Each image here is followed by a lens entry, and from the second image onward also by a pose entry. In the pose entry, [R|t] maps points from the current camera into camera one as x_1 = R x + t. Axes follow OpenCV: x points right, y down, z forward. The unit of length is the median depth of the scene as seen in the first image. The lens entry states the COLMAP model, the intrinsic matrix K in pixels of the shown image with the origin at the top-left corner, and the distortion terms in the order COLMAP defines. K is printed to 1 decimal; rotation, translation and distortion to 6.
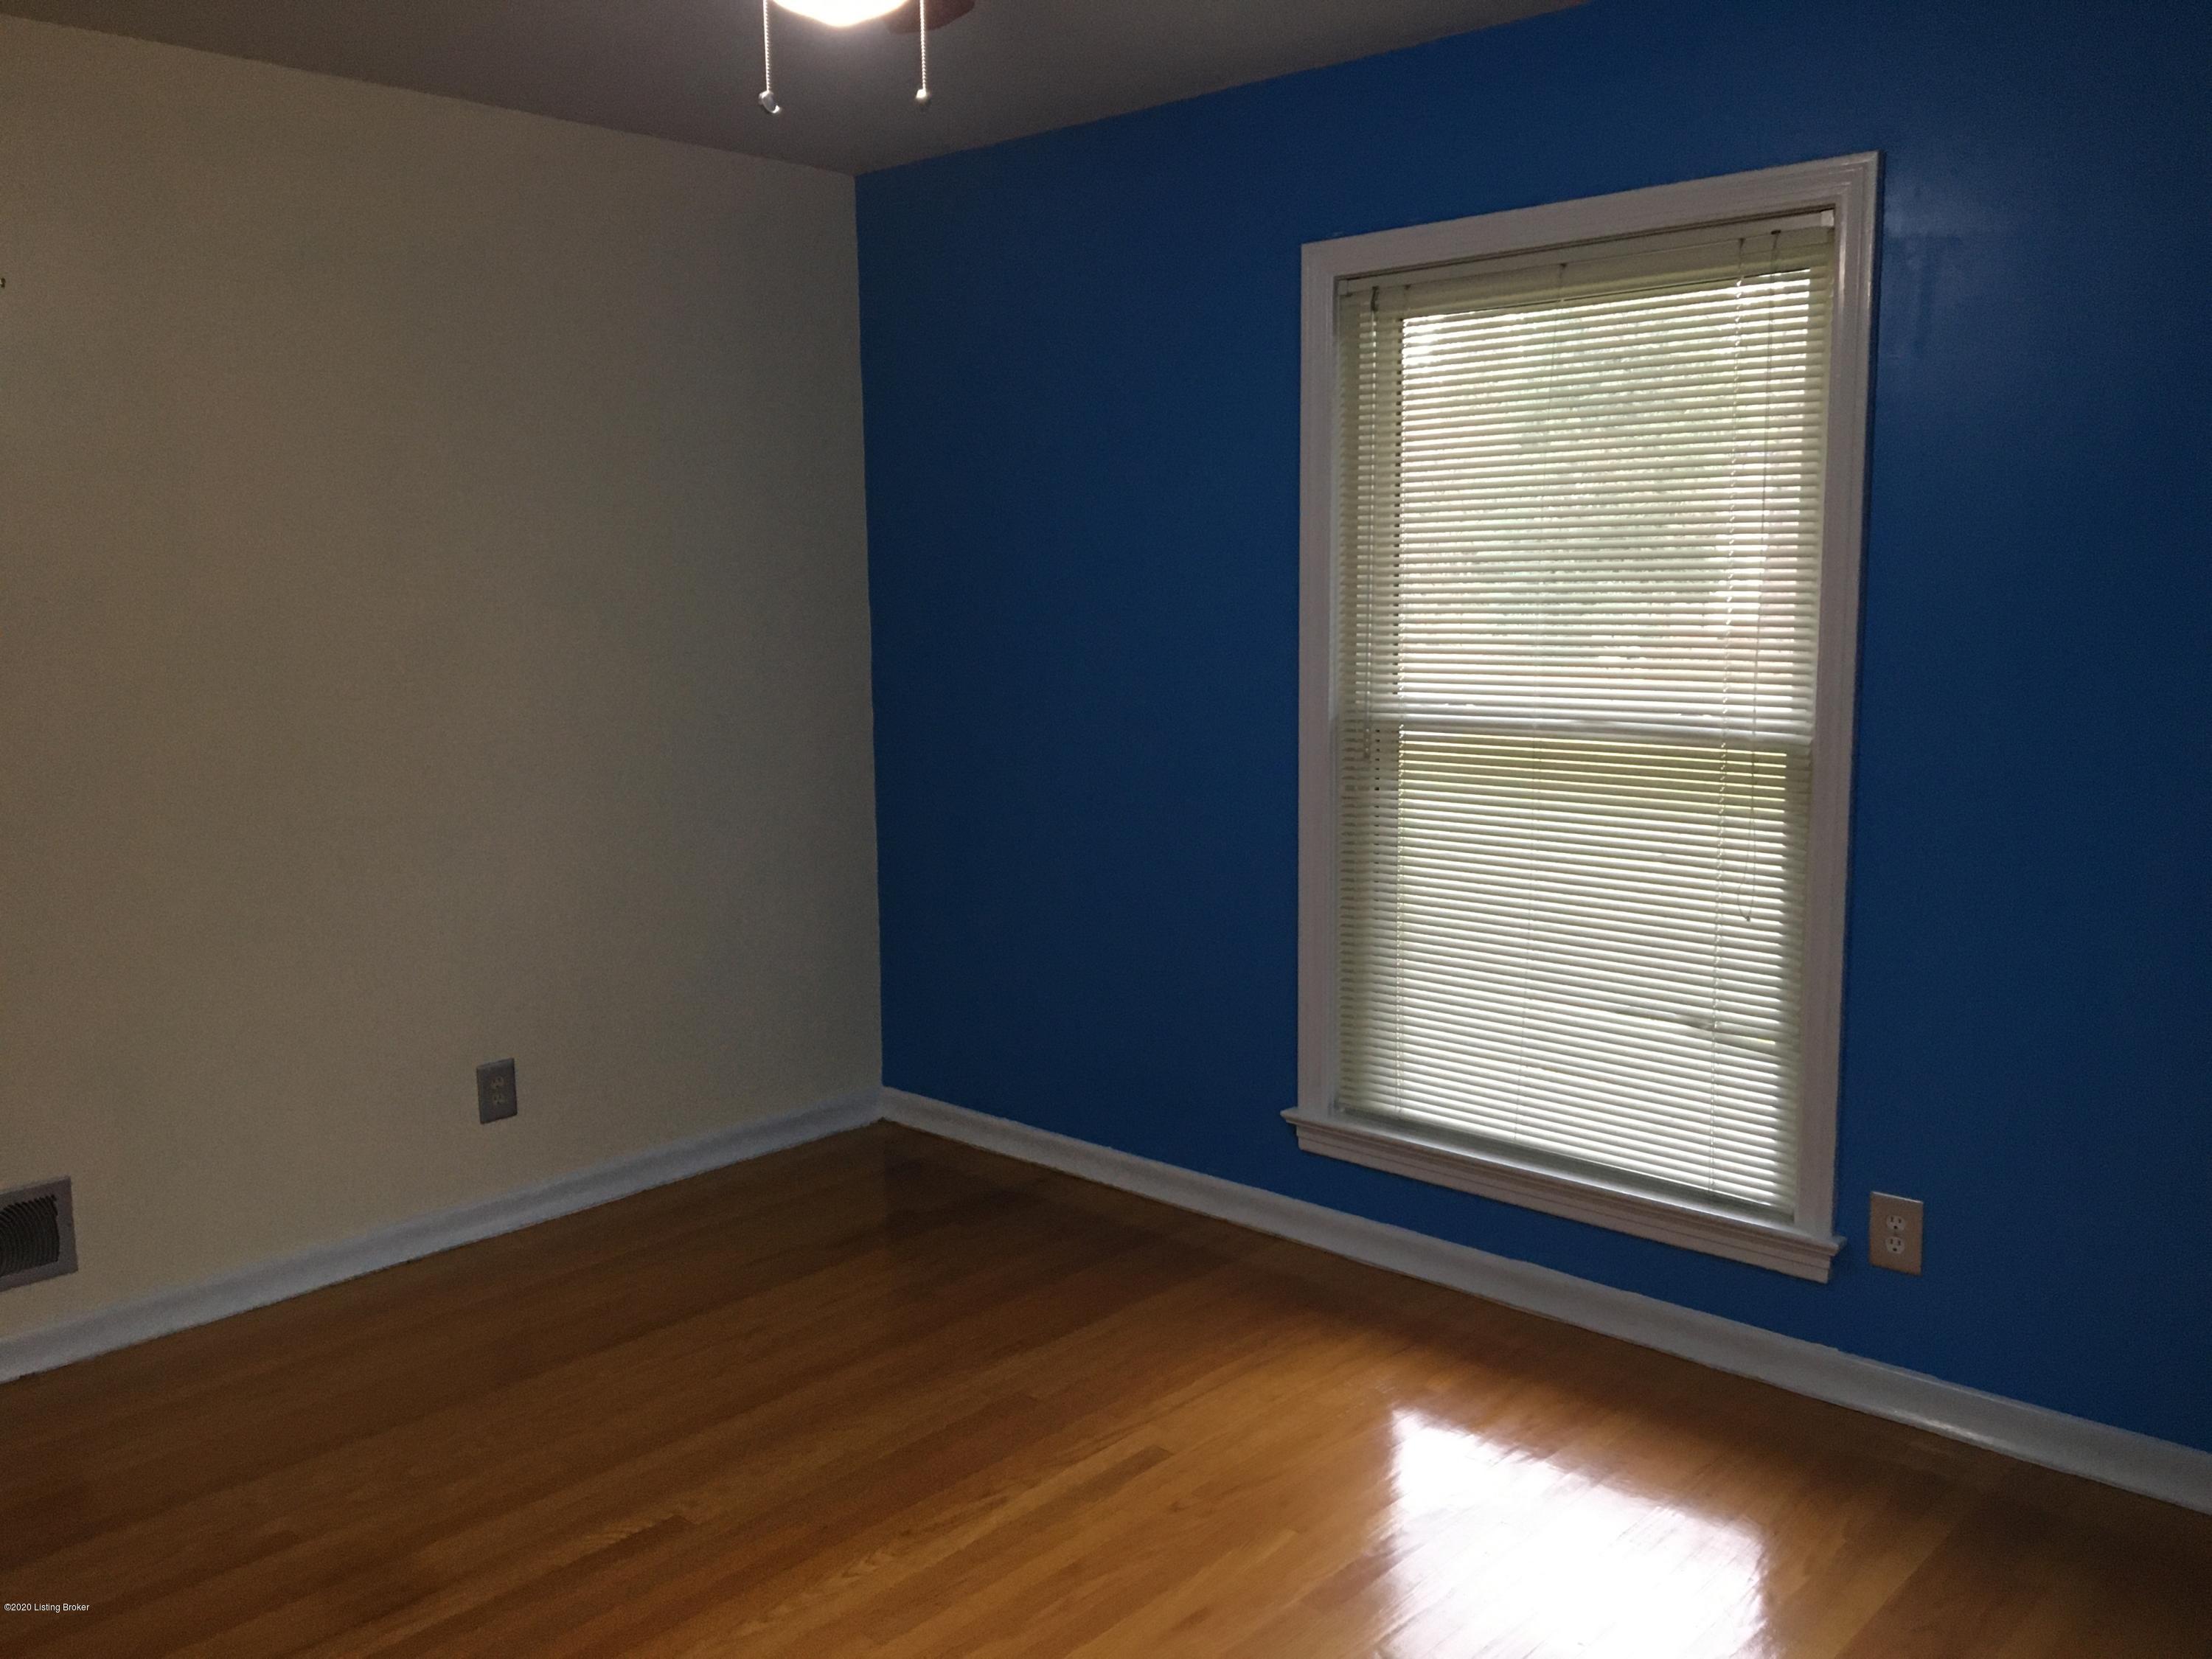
lens RADIAL K [[1838.1, 0, 1101.6], [0, 1838.1, 819.6], [0, 0, 1]] dist [0.099056, -0.185844]
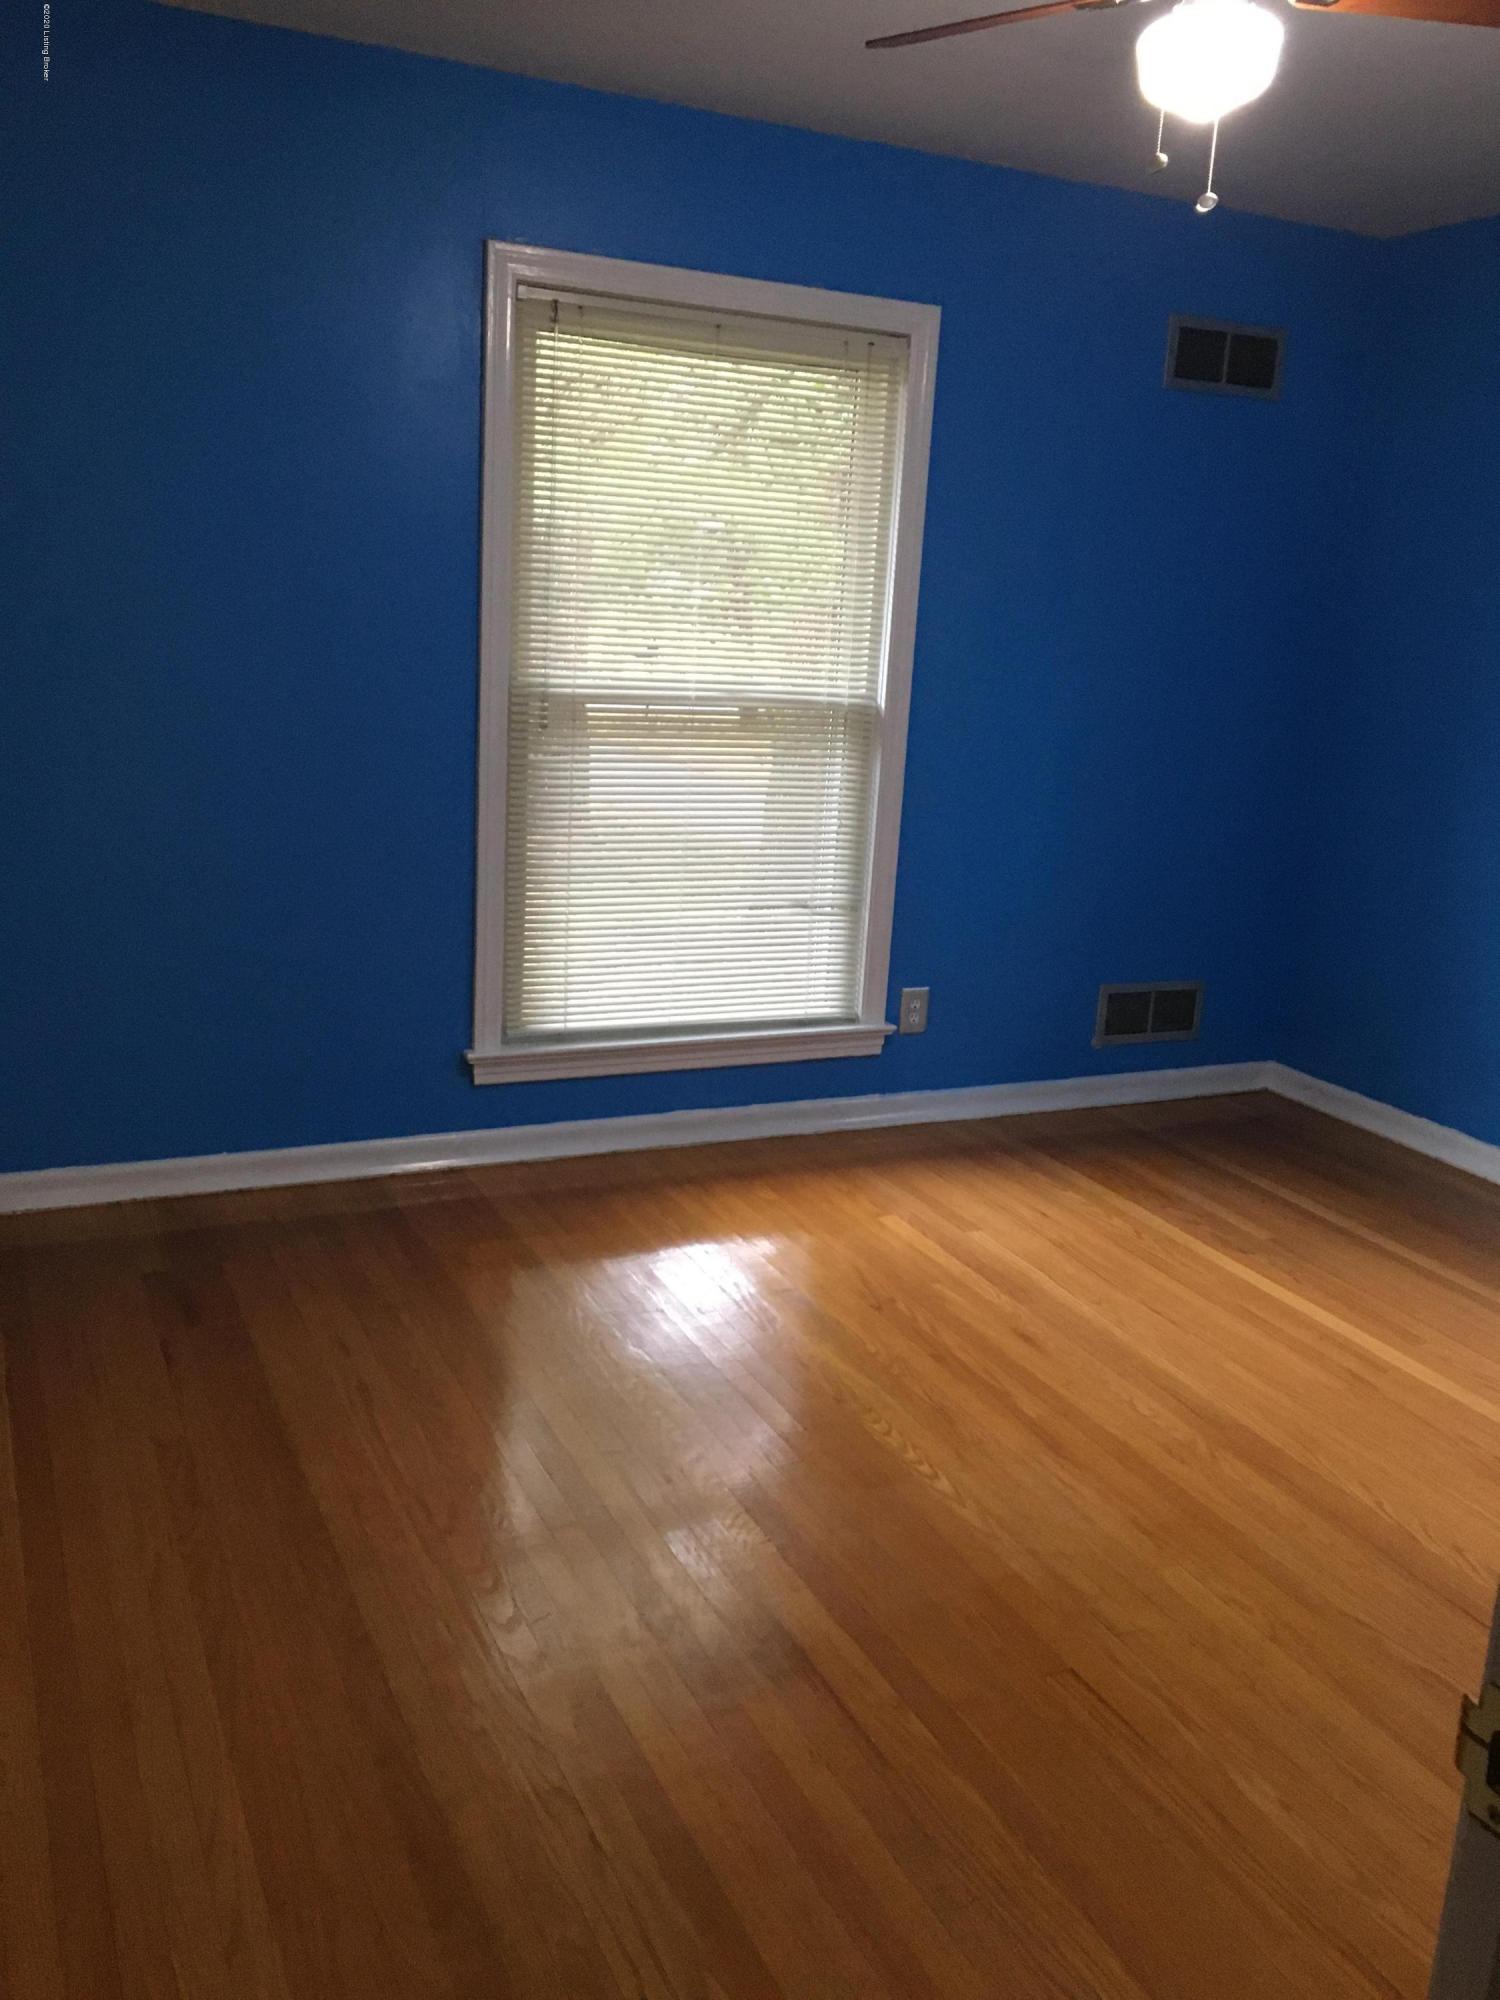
lens RADIAL K [[1661.9, 0, 750.0], [0, 1661.9, 1000.0], [0, 0, 1]] dist [0.099056, -0.185844]
pose [[0.372451, -0.188651, 0.908676, -0.844904], [0.061182, 0.981983, 0.178792, -0.049163], [-0.926033, -0.010997, 0.377282, 0.525686]]
